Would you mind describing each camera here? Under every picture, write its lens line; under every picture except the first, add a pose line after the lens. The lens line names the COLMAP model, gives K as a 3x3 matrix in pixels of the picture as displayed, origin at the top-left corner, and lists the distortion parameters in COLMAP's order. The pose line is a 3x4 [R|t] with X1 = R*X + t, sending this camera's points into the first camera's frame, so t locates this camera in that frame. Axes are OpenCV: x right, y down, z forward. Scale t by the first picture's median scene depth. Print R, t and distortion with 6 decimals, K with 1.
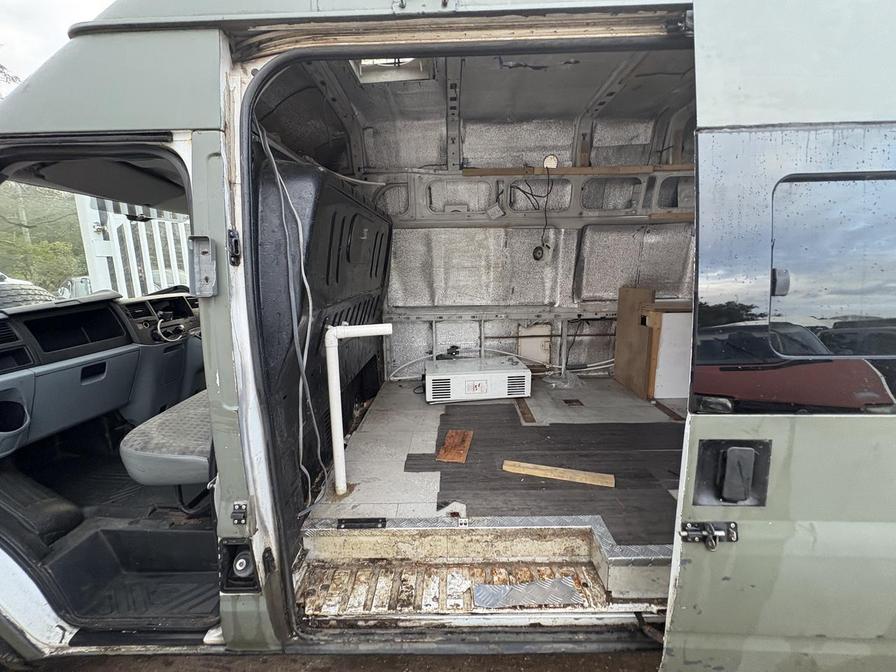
lens RADIAL K [[358.2, 0, 448.0], [0, 358.2, 336.0], [0, 0, 1]] dist [0.001305, -0.000340]
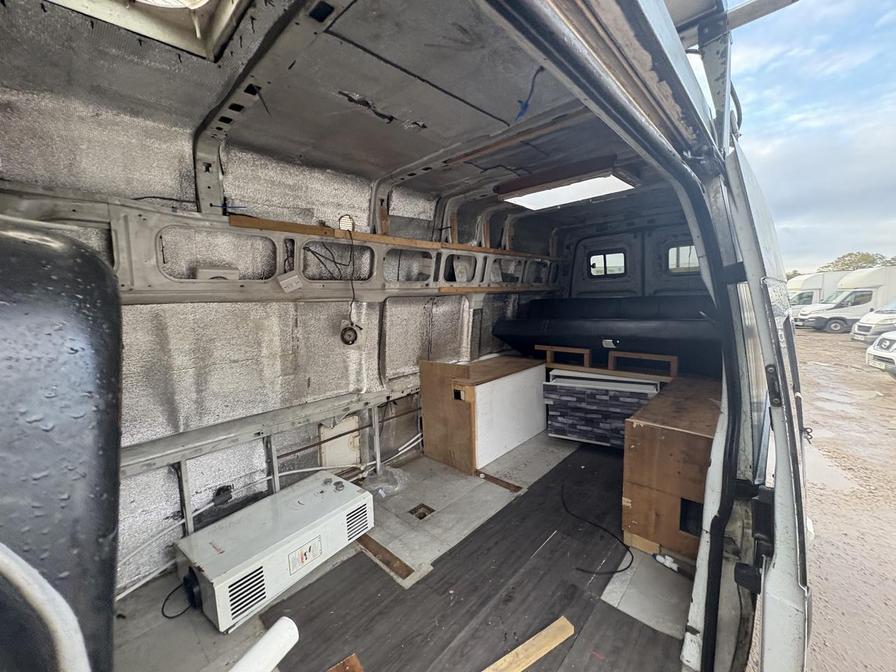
lens RADIAL K [[358.2, 0, 448.0], [0, 358.2, 336.0], [0, 0, 1]] dist [0.001305, -0.000340]
pose [[0.671248, -0.086641, 0.736152, -0.178303], [0.160655, 0.986543, -0.030380, -0.172475], [-0.723613, 0.138659, 0.676135, 0.320837]]
